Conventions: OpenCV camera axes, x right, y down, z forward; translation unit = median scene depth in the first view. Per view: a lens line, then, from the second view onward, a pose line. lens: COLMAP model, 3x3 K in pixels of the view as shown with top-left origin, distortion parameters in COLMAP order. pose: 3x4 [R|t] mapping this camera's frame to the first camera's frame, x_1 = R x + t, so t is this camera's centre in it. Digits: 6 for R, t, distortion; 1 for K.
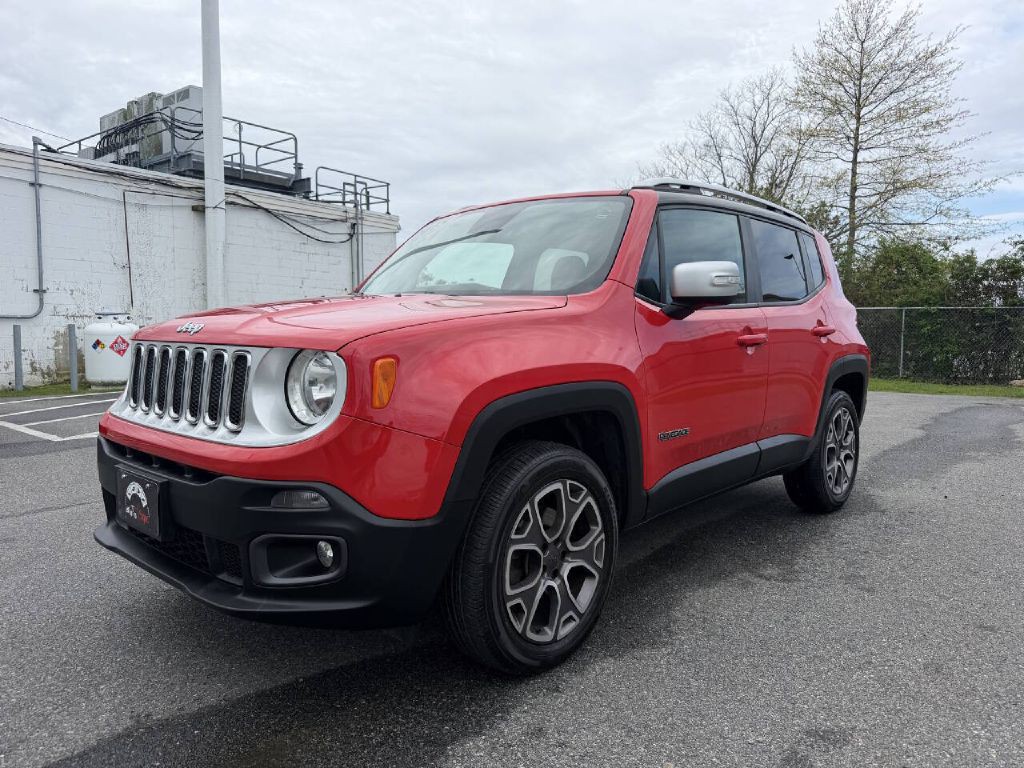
lens RADIAL K [[726.0, 0, 532.8], [0, 726.0, 391.3], [0, 0, 1]] dist [0.014290, -0.014468]
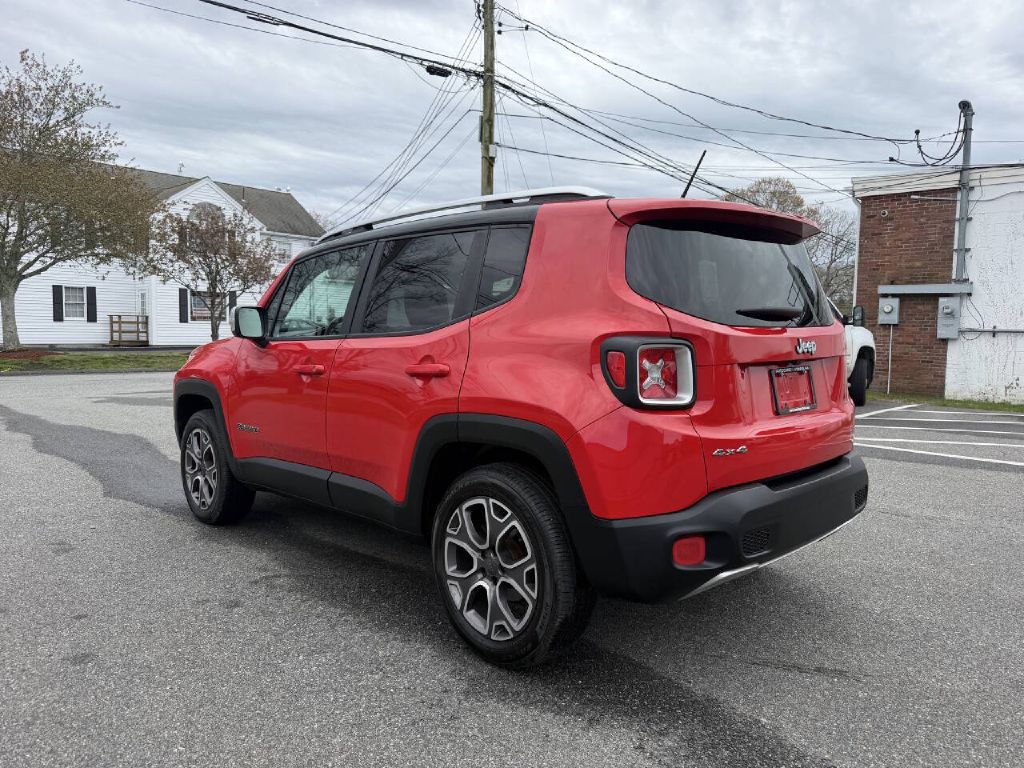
lens RADIAL K [[726.0, 0, 504.0], [0, 726.0, 382.5], [0, 0, 1]] dist [0.014290, -0.014468]
pose [[-0.090866, 0.069717, -0.993420, 0.328311], [-0.087613, 0.993119, 0.077710, -0.039798], [0.992002, 0.094098, -0.084132, 0.334950]]
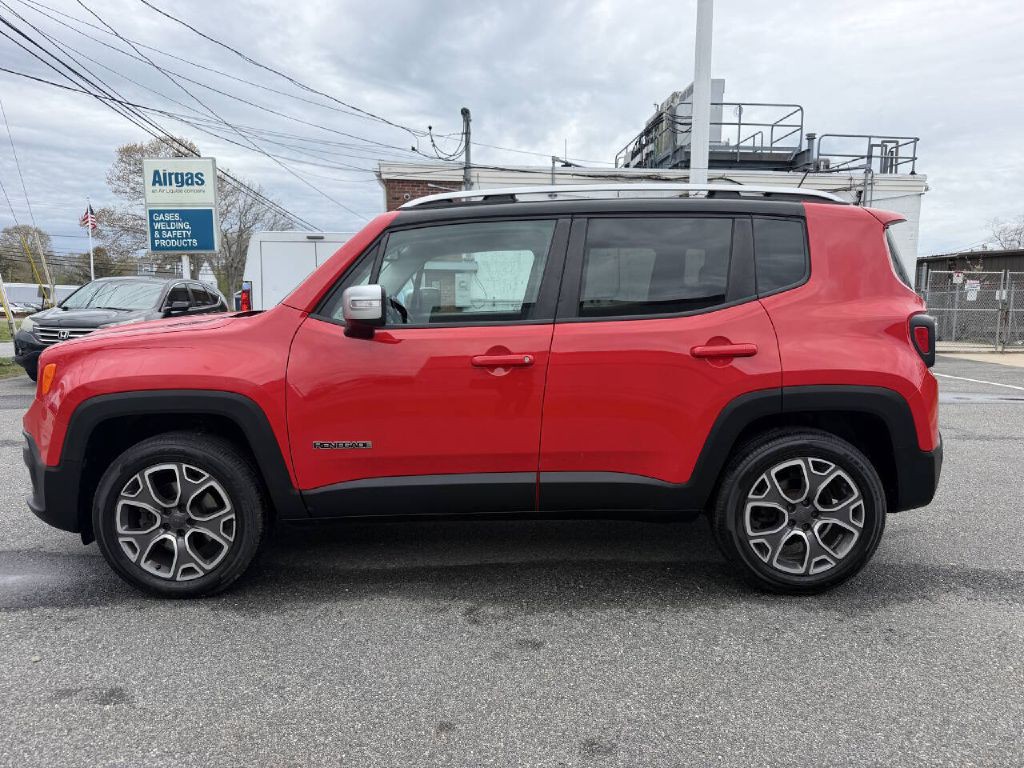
lens RADIAL K [[726.0, 0, 514.3], [0, 726.0, 400.3], [0, 0, 1]] dist [0.014290, -0.014468]
pose [[0.669505, 0.101687, -0.735814, 0.240579], [-0.063126, 0.994791, 0.080039, -0.023451], [0.740120, -0.007138, 0.672437, 0.094691]]
